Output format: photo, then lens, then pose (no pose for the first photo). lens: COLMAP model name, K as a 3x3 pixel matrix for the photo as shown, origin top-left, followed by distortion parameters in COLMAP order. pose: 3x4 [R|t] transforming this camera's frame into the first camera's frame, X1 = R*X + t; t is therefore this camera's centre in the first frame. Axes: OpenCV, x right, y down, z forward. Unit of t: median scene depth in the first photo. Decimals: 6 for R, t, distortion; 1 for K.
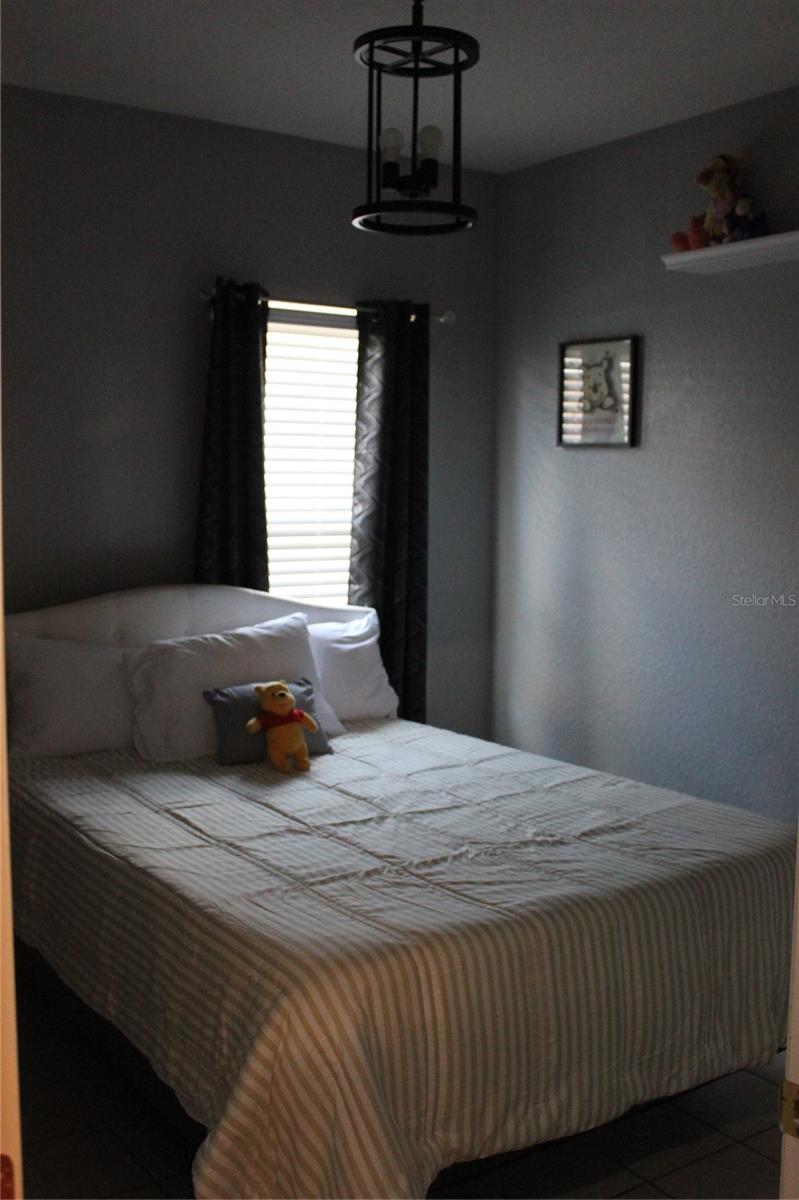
lens RADIAL K [[1276.7, 0, 399.5], [0, 1276.7, 600.0], [0, 0, 1]] dist [-0.115461, 0.035562]
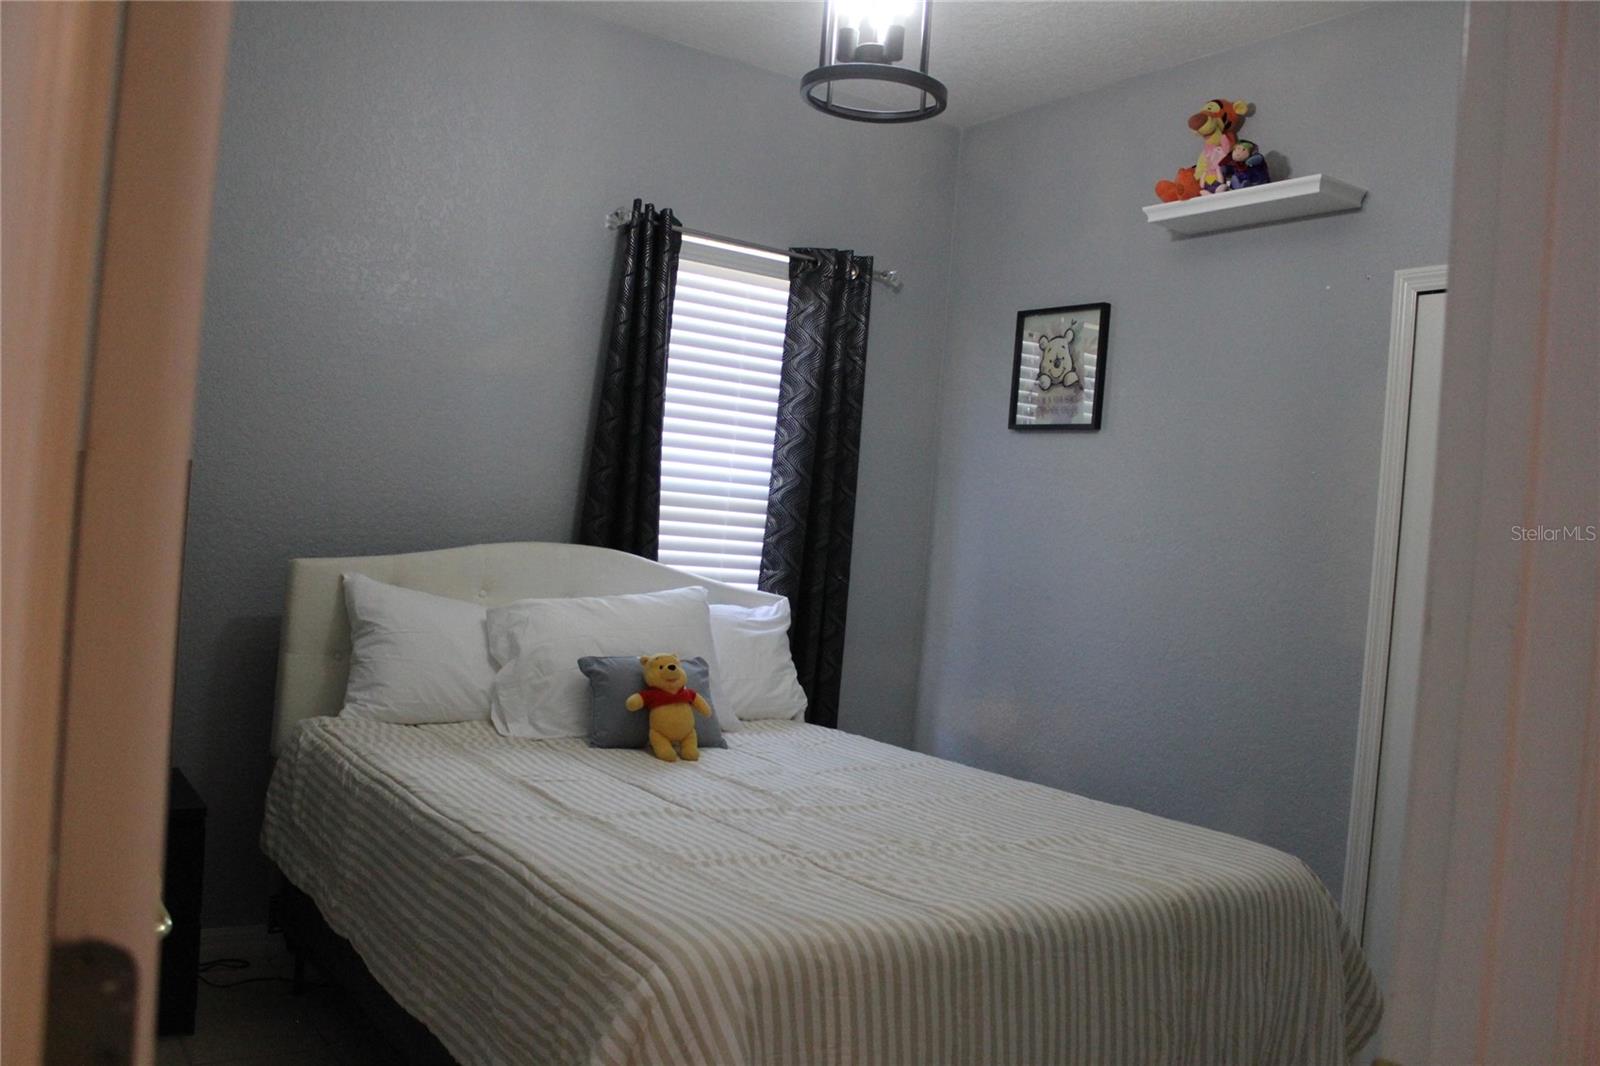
lens RADIAL K [[1370.5, 0, 800.0], [0, 1370.5, 533.0], [0, 0, 1]] dist [-0.127156, -0.010804]
pose [[0.997340, 0.072259, -0.009602, -0.005699], [-0.072866, 0.991961, -0.103458, 0.068591], [0.002049, 0.103883, 0.994587, 0.090777]]
